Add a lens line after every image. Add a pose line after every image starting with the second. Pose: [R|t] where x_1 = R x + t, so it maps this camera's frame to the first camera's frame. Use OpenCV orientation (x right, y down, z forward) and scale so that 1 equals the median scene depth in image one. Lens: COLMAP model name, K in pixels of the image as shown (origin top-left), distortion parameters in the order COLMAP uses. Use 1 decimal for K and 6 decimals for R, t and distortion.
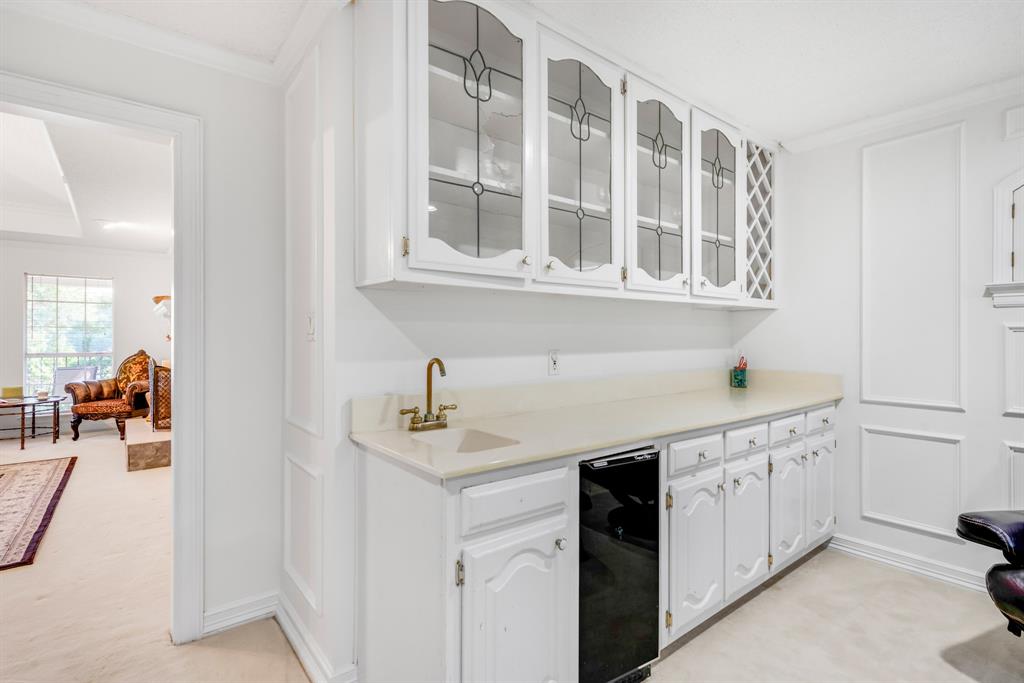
lens RADIAL K [[488.4, 0, 512.0], [0, 488.4, 339.3], [0, 0, 1]] dist [0.002511, 0.000206]
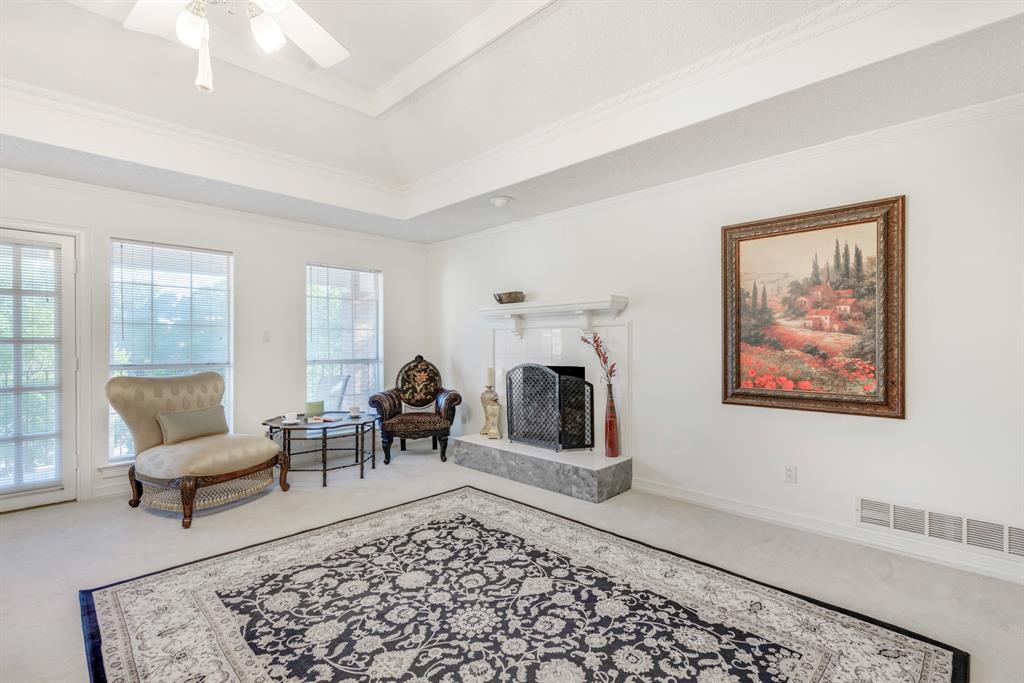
lens RADIAL K [[464.9, 0, 512.0], [0, 464.9, 340.5], [0, 0, 1]] dist [-0.001297, -0.000140]
pose [[0.991711, 0.000471, 0.128490, -0.426895], [0.000202, 0.999986, -0.005230, -0.000047], [-0.128491, 0.005213, 0.991697, 0.101012]]
